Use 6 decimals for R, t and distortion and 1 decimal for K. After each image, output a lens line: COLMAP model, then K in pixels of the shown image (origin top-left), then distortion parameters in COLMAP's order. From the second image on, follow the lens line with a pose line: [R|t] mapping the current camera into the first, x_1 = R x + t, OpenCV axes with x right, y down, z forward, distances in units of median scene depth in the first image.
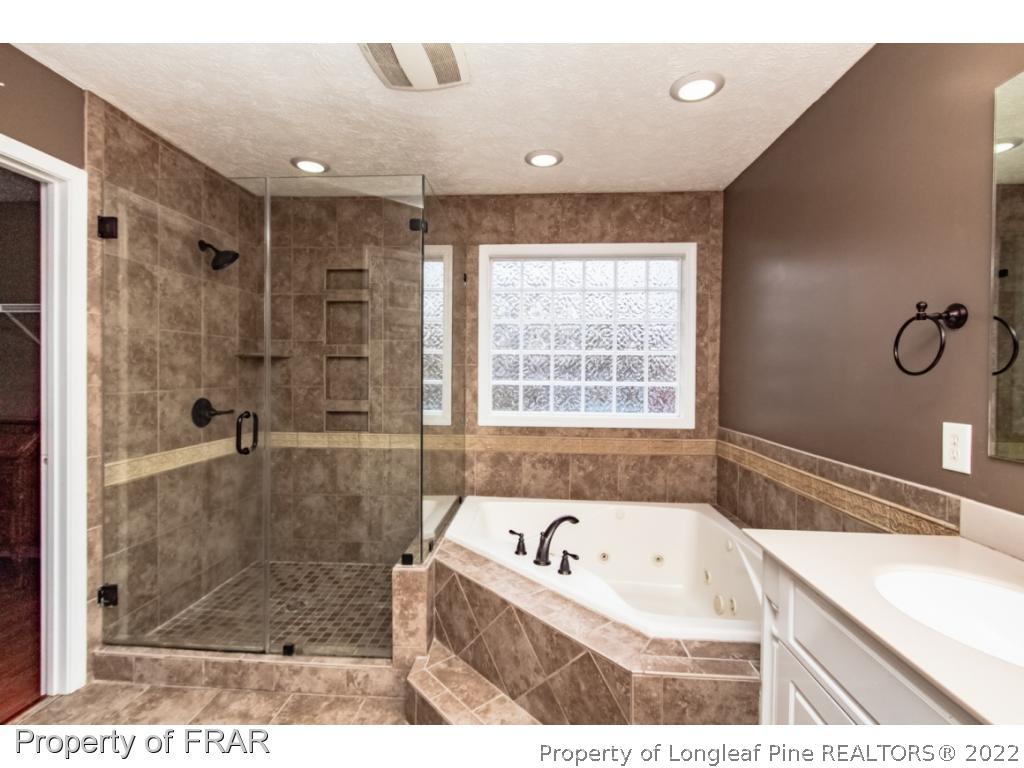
lens RADIAL K [[503.3, 0, 512.0], [0, 503.3, 384.0], [0, 0, 1]] dist [-0.001360, -0.000165]
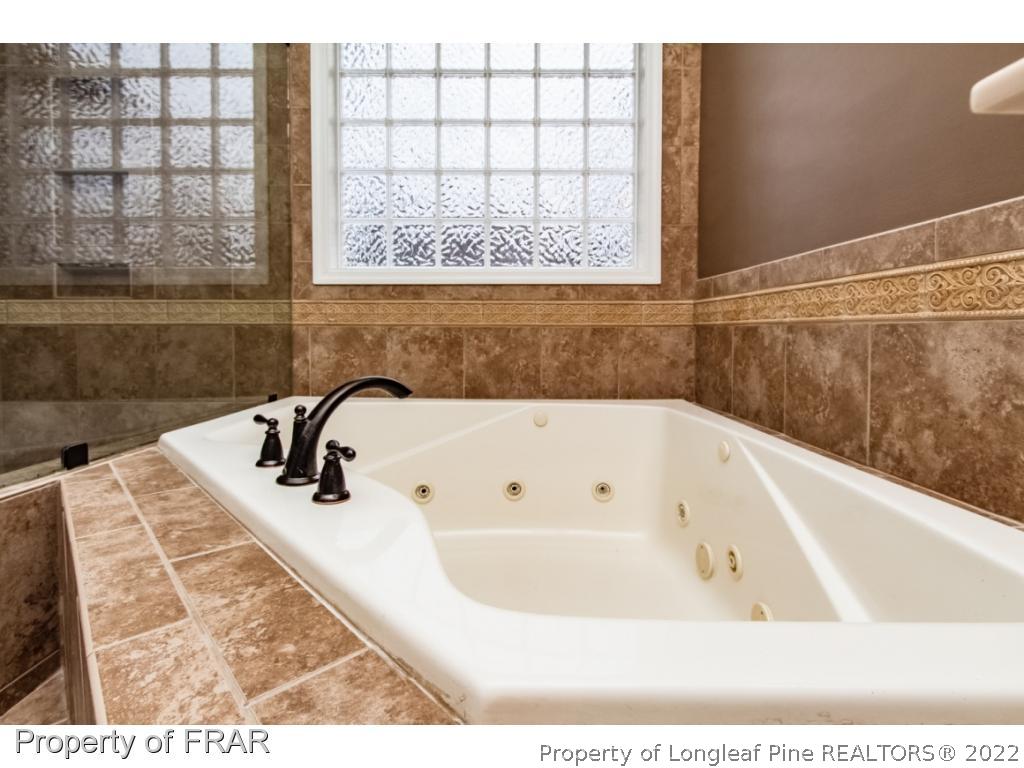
lens RADIAL K [[483.9, 0, 521.3], [0, 483.9, 364.8], [0, 0, 1]] dist [-0.003959, 0.000771]
pose [[0.997612, -0.012646, 0.067905, 0.146250], [0.010852, 0.999584, 0.026720, 0.171221], [-0.068215, -0.025919, 0.997334, 0.404366]]
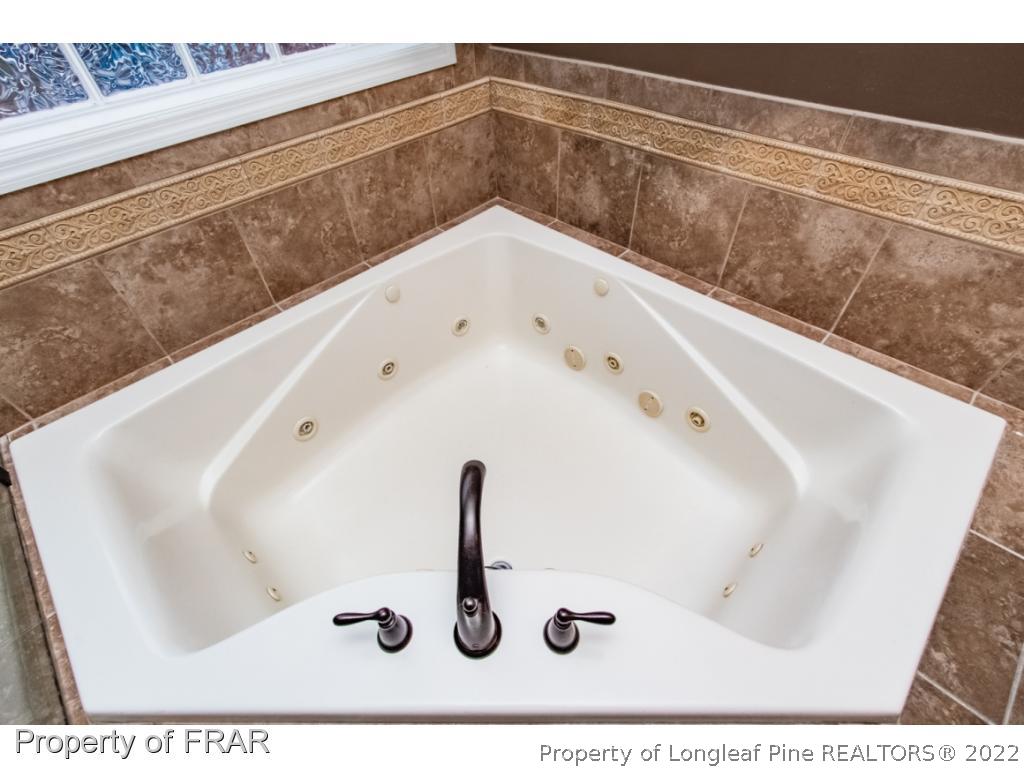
lens RADIAL K [[469.1, 0, 497.2], [0, 469.1, 373.5], [0, 0, 1]] dist [0.021965, -0.010114]
pose [[0.673668, -0.558722, 0.483737, 0.006248], [0.071166, 0.700555, 0.710040, -0.019077], [-0.735600, -0.443905, 0.511704, 0.604894]]
